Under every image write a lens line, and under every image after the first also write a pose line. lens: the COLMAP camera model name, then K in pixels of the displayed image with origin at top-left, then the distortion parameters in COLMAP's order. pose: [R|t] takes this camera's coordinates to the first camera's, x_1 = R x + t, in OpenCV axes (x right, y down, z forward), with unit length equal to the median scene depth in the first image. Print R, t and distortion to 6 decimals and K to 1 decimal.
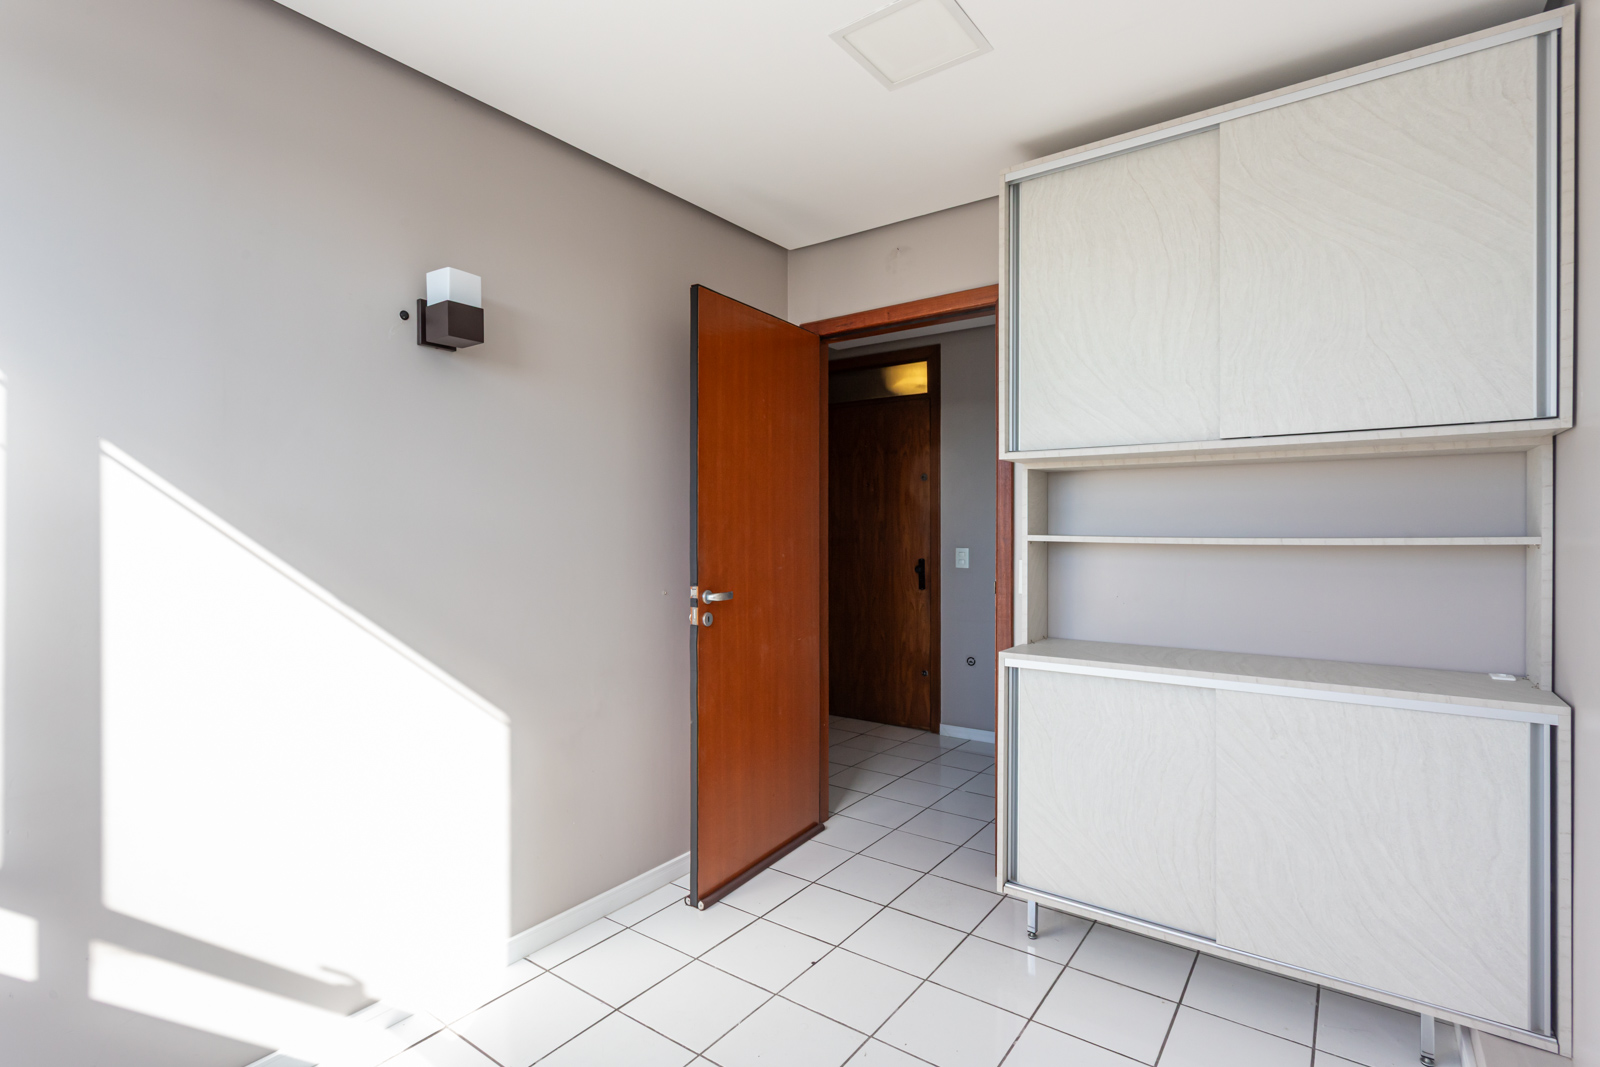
lens RADIAL K [[756.7, 0, 797.7], [0, 756.7, 534.1], [0, 0, 1]] dist [-0.009764, 0.002000]
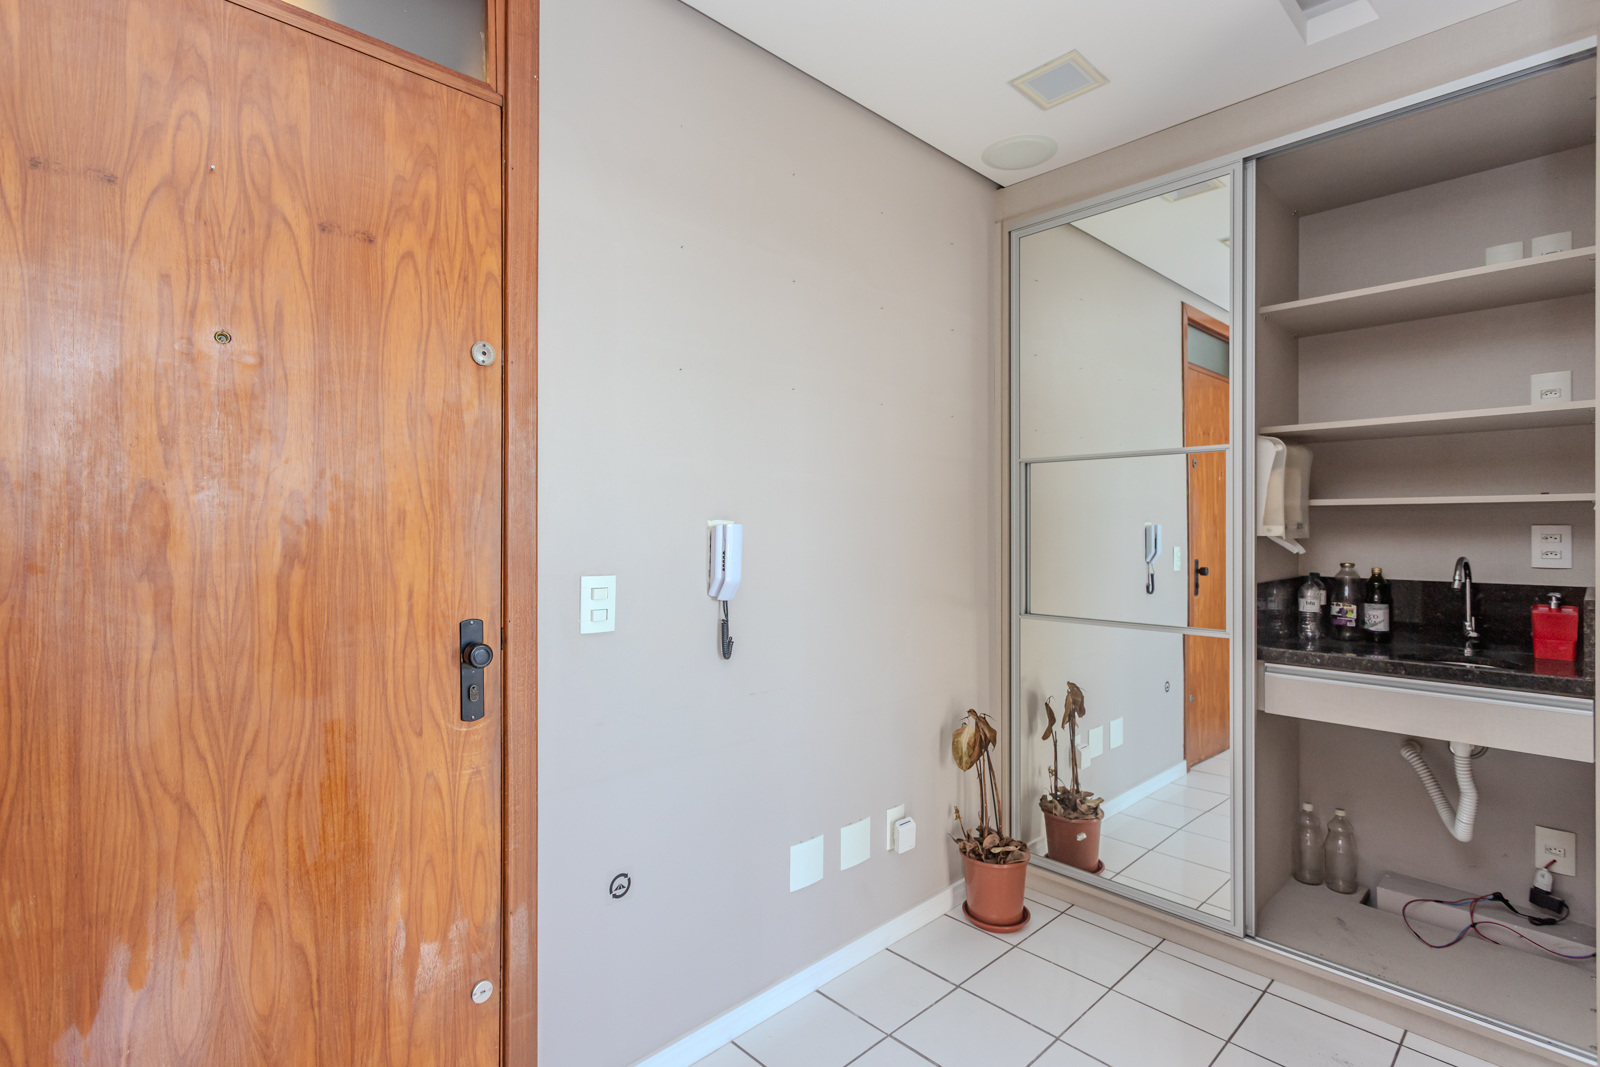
lens RADIAL K [[756.7, 0, 759.9], [0, 756.7, 522.0], [0, 0, 1]] dist [-0.009764, 0.002000]
pose [[0.220128, 0.001768, 0.975469, -0.134635], [0.002631, 0.999994, -0.002406, -0.007245], [-0.975467, 0.003096, 0.220122, 1.037168]]
